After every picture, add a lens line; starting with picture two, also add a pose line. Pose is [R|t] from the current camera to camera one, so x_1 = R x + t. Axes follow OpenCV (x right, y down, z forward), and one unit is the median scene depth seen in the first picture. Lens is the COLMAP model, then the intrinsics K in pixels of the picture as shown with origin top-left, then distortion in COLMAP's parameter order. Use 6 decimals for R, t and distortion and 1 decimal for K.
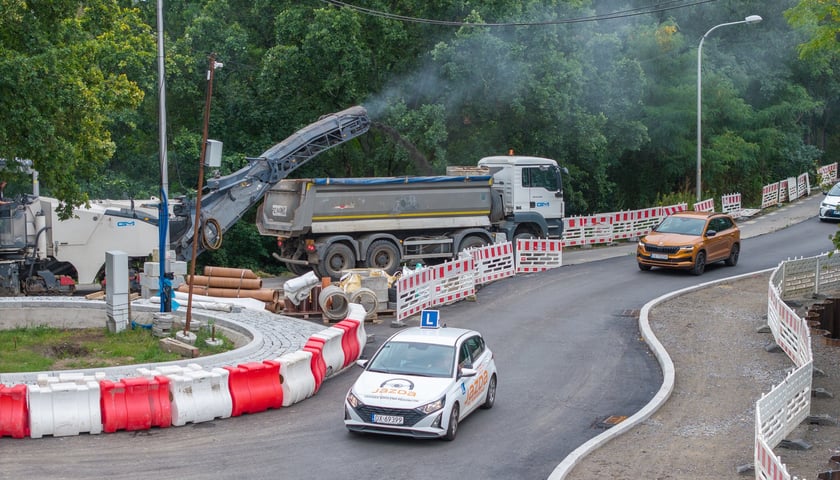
lens RADIAL K [[1705.0, 0, 420.0], [0, 1705.0, 240.0], [0, 0, 1]] dist [-0.155042, 0.122836]
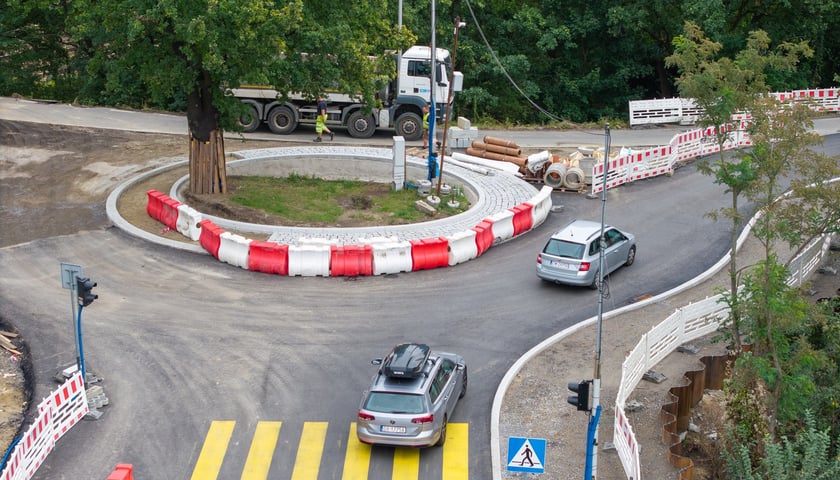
lens RADIAL K [[1705.0, 0, 420.0], [0, 1705.0, 240.0], [0, 0, 1]] dist [-0.155042, 0.122836]
pose [[0.944147, 0.101650, -0.313454, 0.413326], [-0.047505, 0.983283, 0.175780, -0.218063], [0.326082, -0.151071, 0.933192, -0.545772]]
